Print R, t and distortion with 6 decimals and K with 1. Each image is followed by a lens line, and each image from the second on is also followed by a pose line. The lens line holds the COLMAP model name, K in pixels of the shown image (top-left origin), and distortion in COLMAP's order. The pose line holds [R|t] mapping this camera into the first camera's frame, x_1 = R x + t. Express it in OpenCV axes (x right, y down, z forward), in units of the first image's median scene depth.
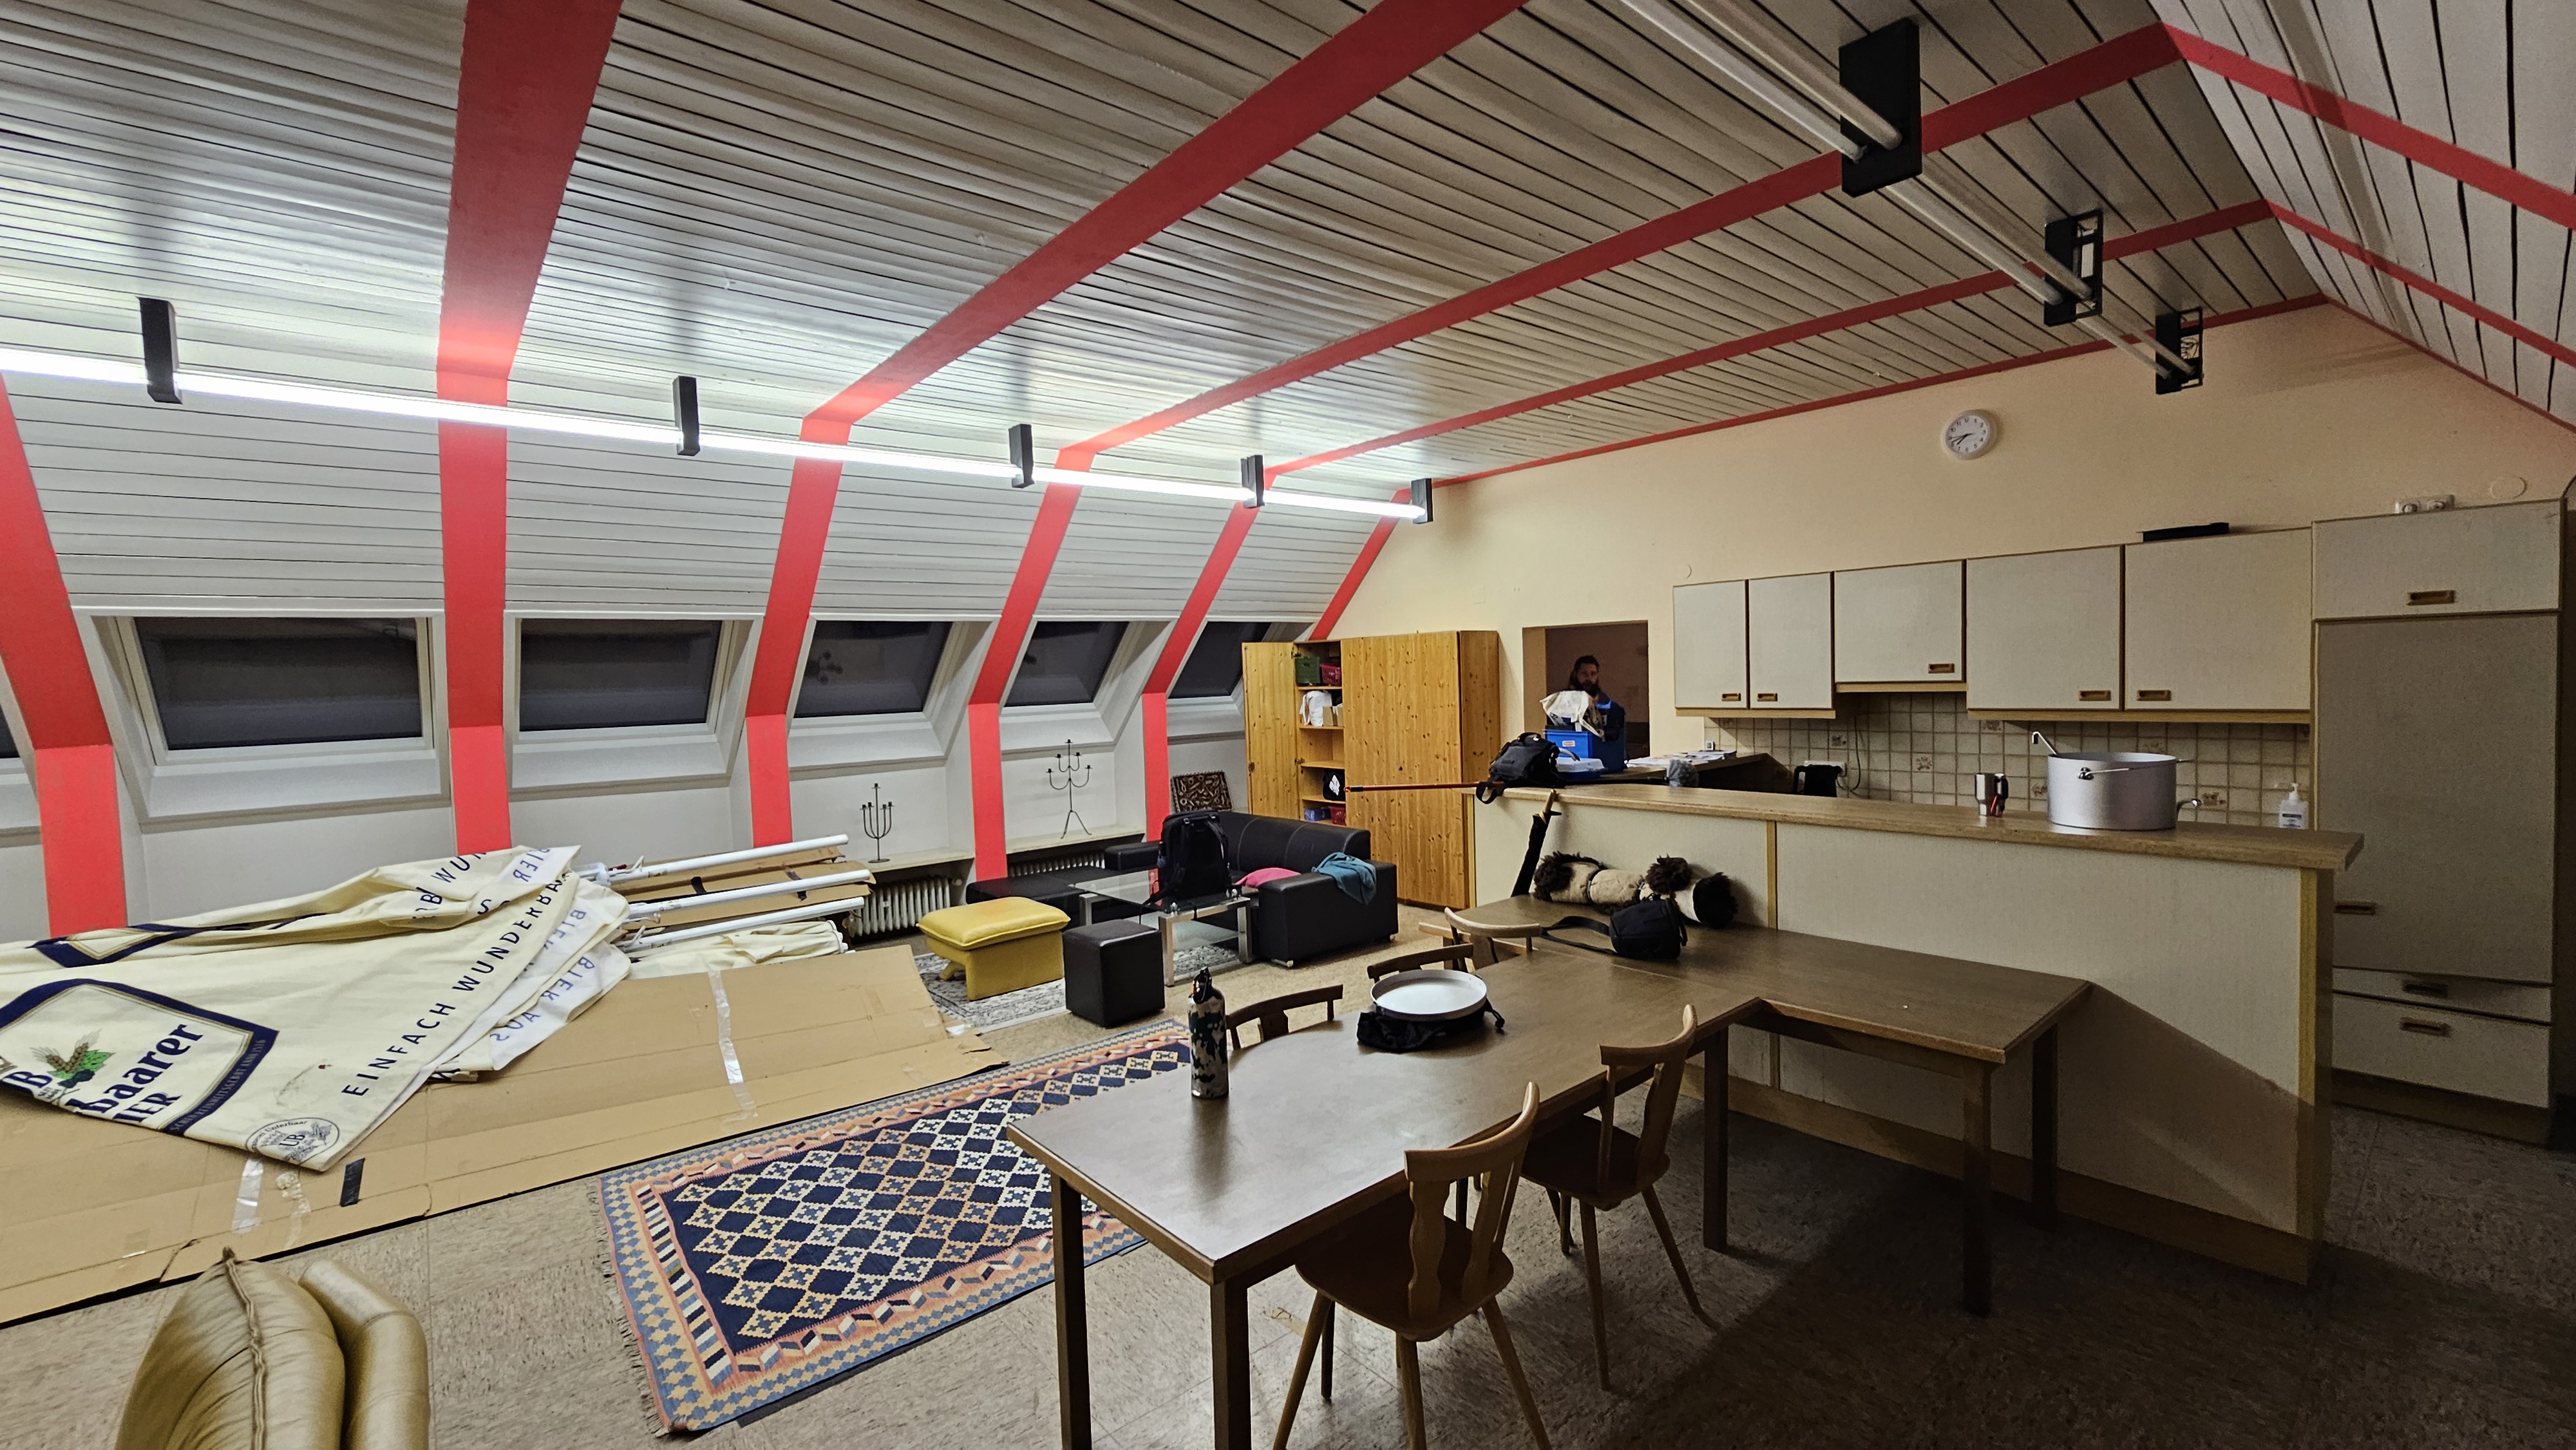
lens RADIAL K [[1062.9, 0, 1303.9], [0, 1062.9, 727.7], [0, 0, 1]] dist [0.017785, 0.000220]
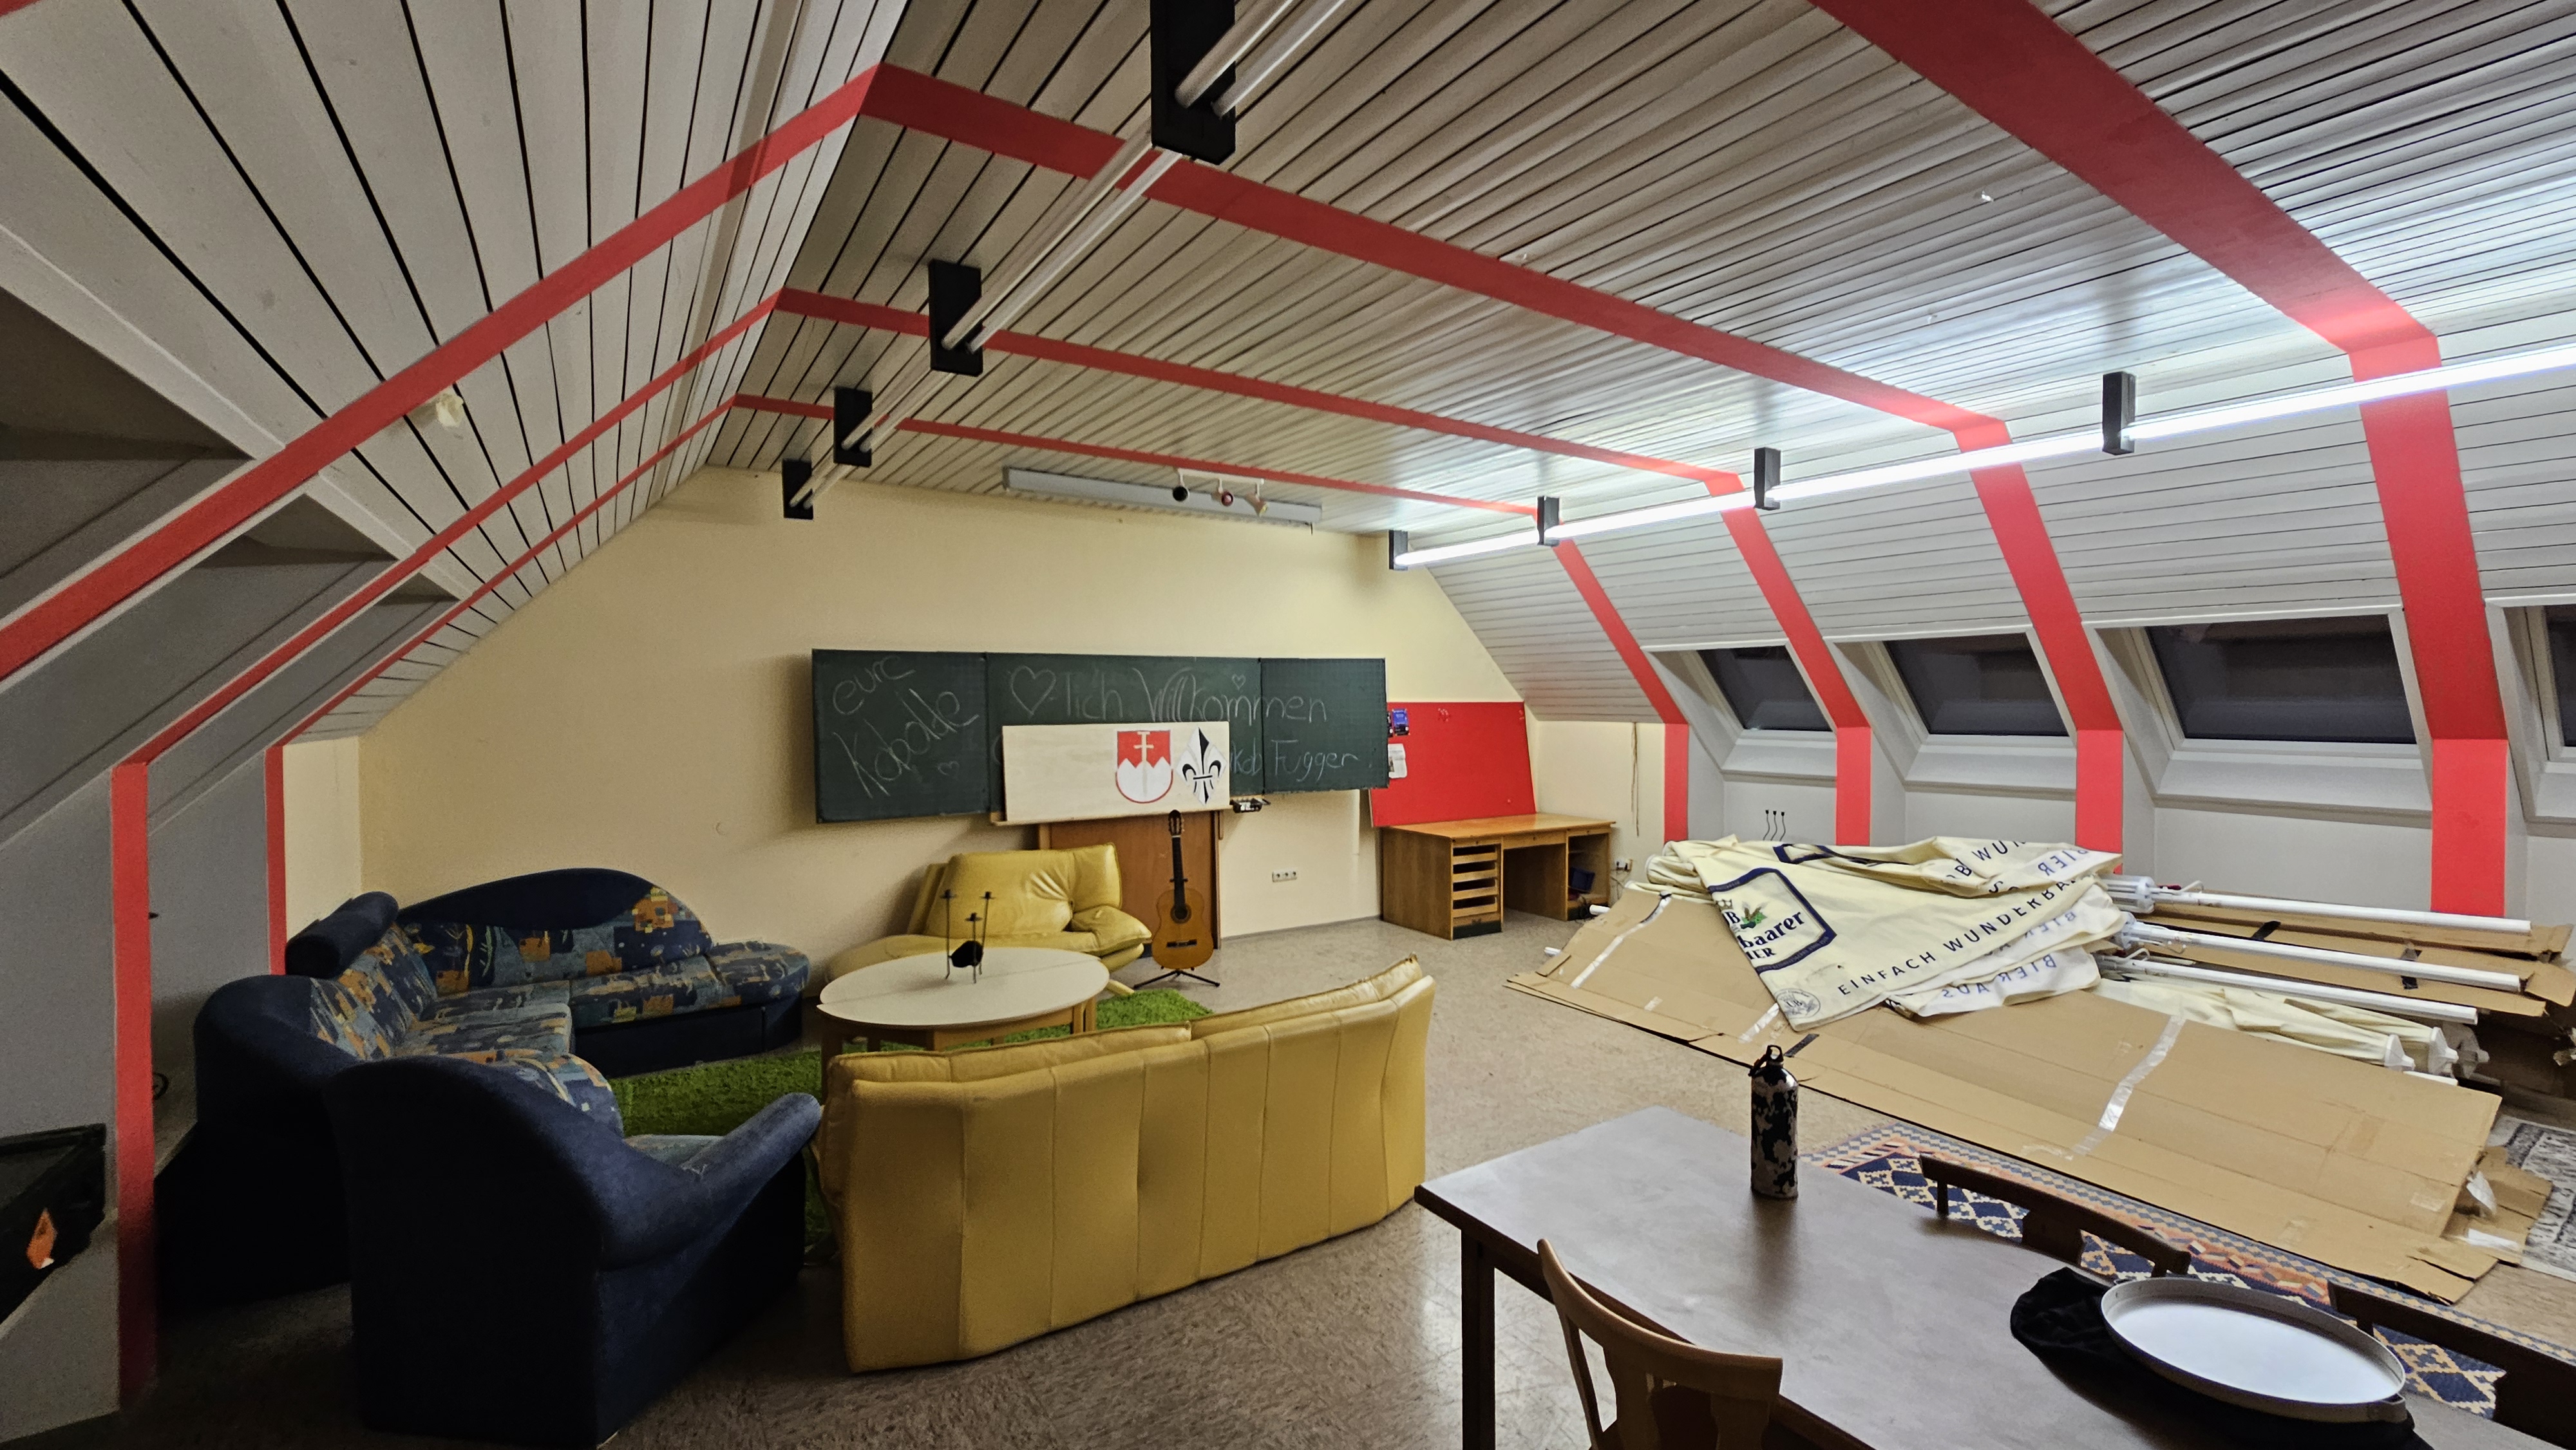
lens RADIAL K [[1062.9, 0, 1303.4], [0, 1062.9, 712.1], [0, 0, 1]] dist [0.017785, 0.000220]
pose [[-0.103065, 0.040438, -0.993852, 0.428195], [-0.047429, 0.997837, 0.045519, -0.034564], [0.993543, 0.051829, -0.100924, 0.370363]]
